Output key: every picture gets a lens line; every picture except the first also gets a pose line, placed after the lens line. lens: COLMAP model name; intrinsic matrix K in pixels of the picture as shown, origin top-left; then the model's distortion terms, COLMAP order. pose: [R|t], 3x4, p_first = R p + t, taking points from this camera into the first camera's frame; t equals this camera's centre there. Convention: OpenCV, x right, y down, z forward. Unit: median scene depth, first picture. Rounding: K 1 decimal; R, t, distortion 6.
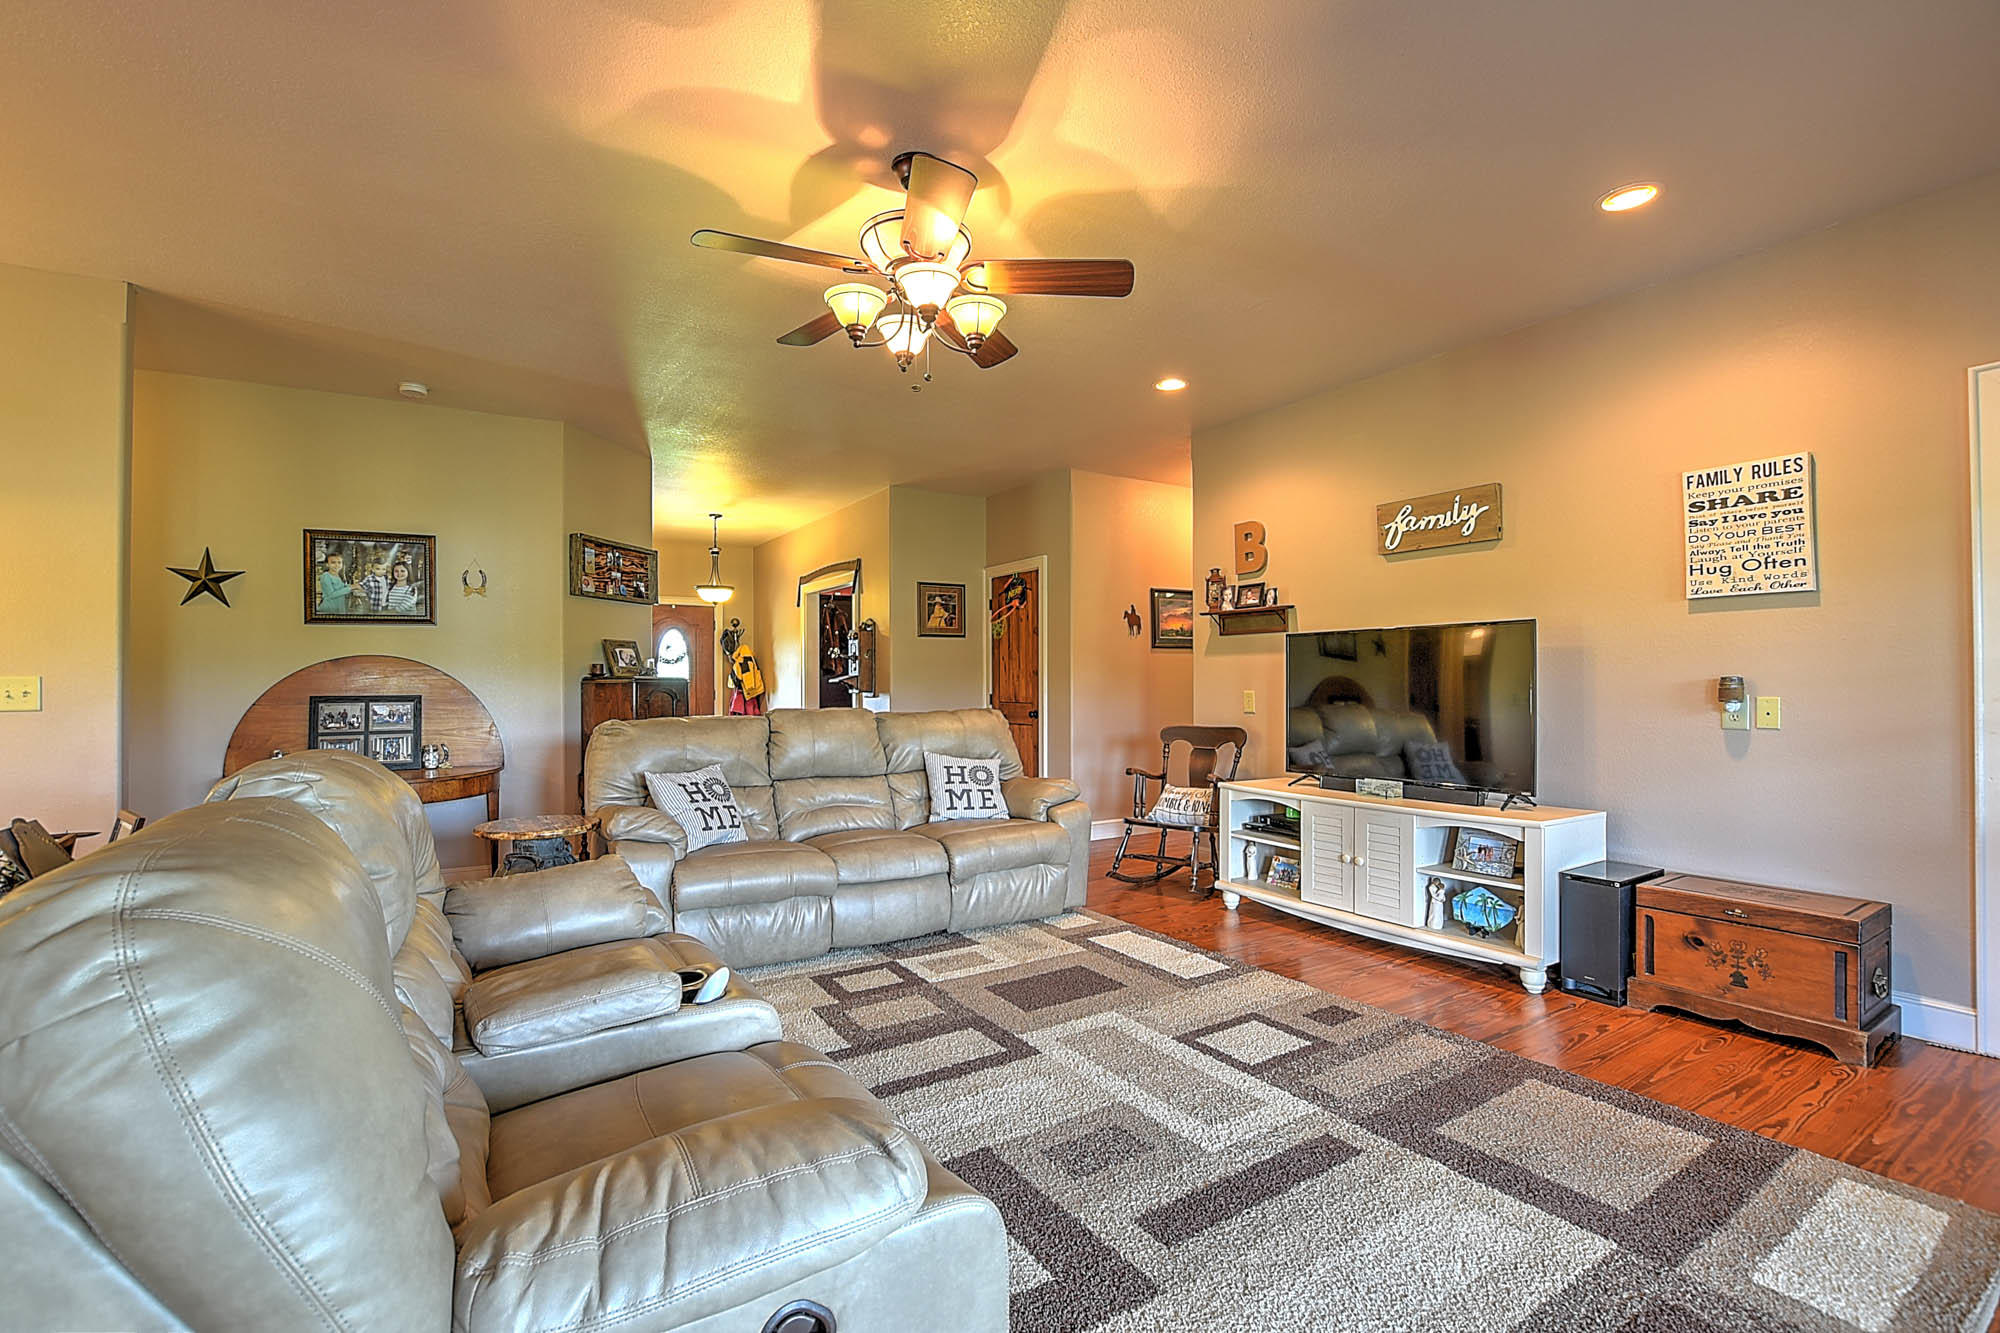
lens RADIAL K [[884.3, 0, 985.5], [0, 884.3, 677.1], [0, 0, 1]] dist [-0.031421, 0.003595]
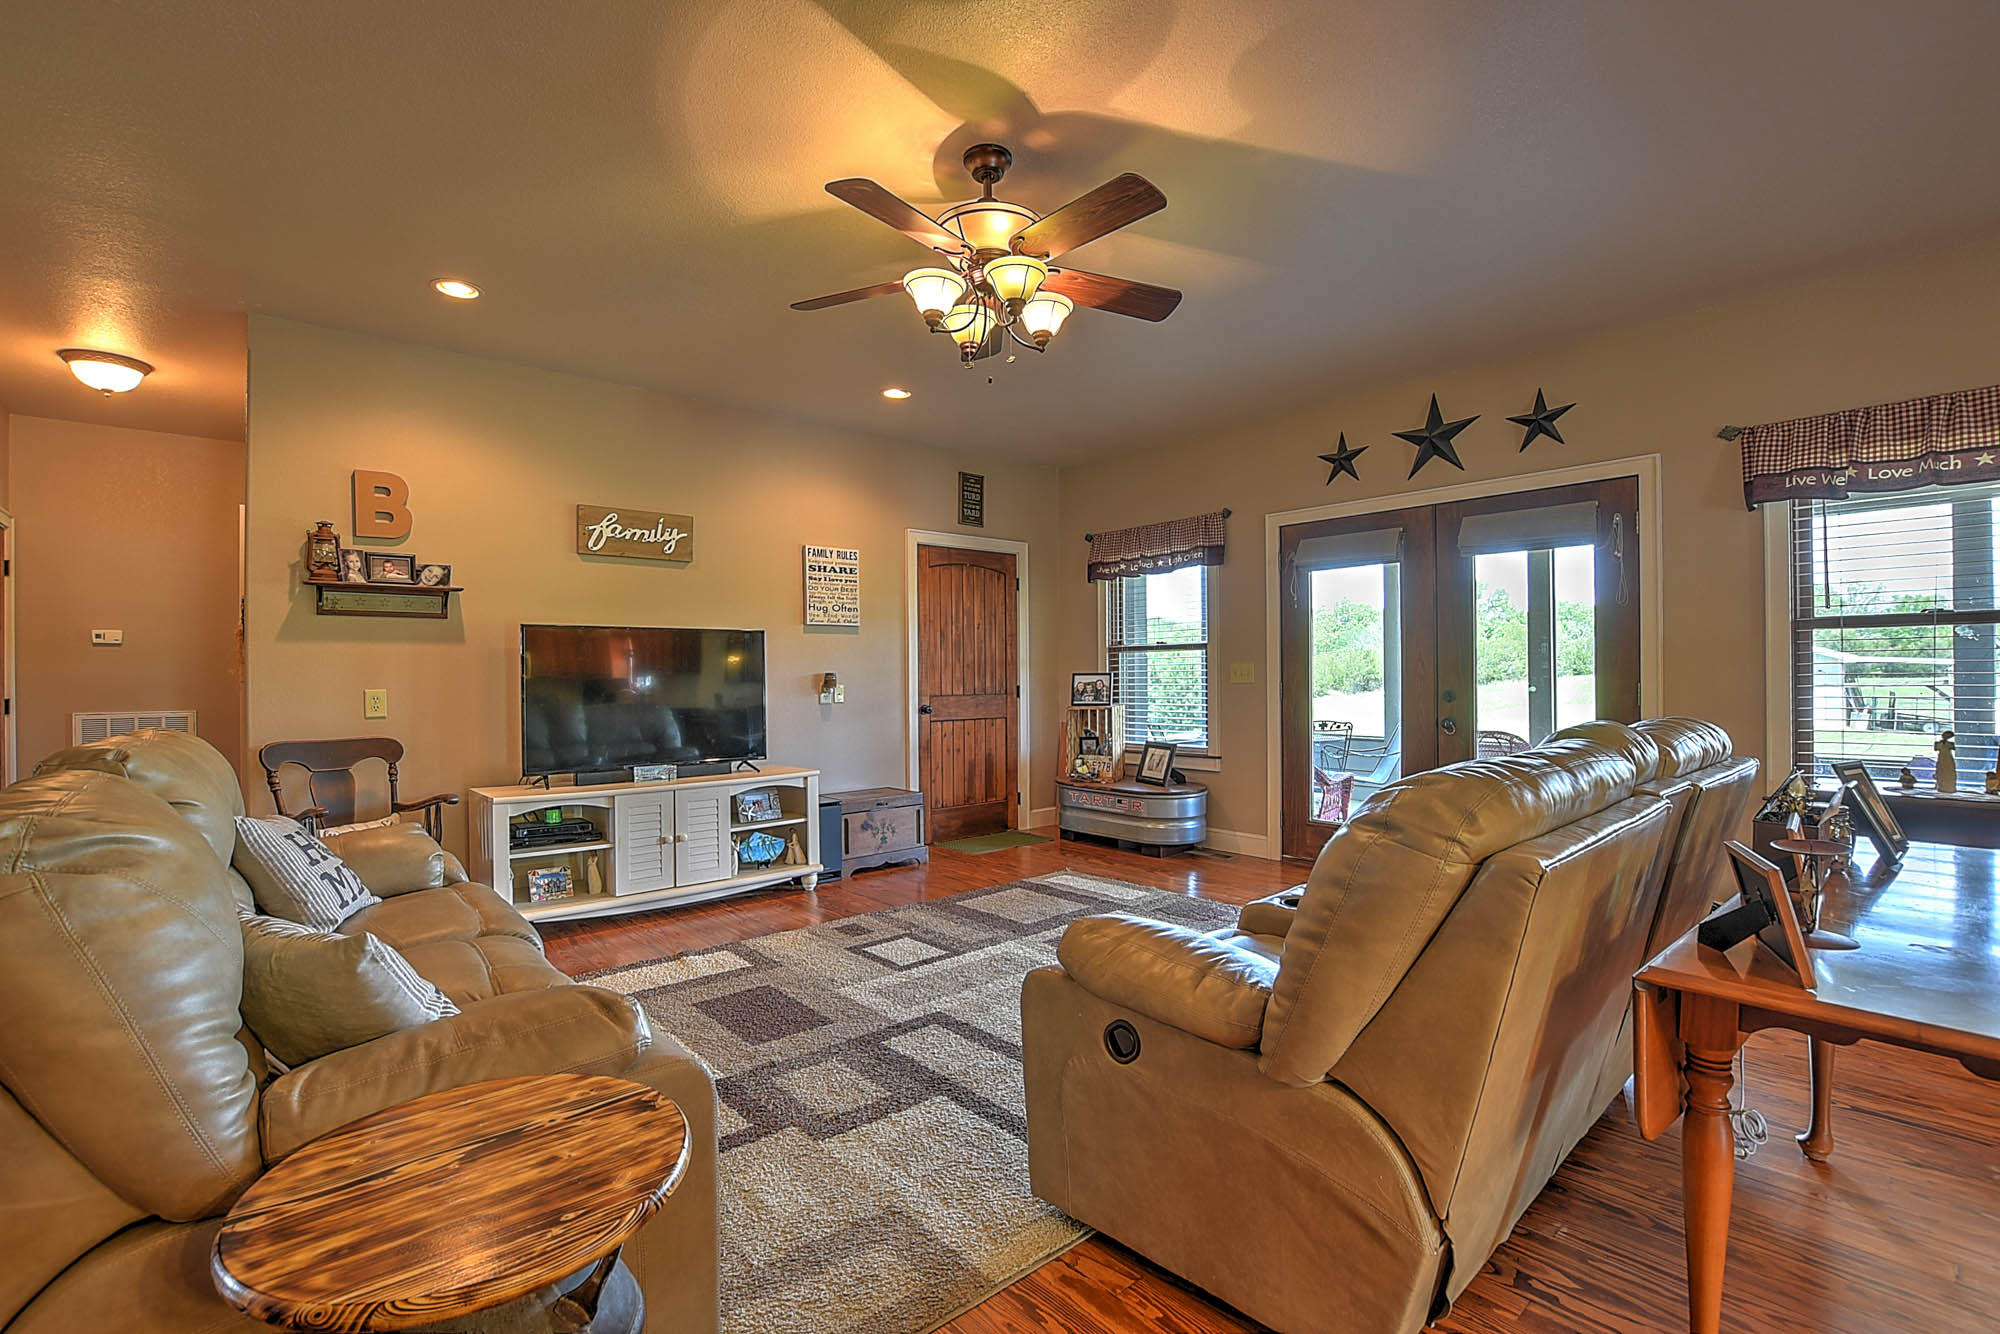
lens RADIAL K [[884.3, 0, 991.6], [0, 884.3, 673.9], [0, 0, 1]] dist [-0.031421, 0.003595]
pose [[-0.162180, 0.007961, 0.986729, -0.762758], [0.004586, 0.999963, -0.007314, 0.013553], [-0.986751, 0.003339, -0.162210, 0.826830]]
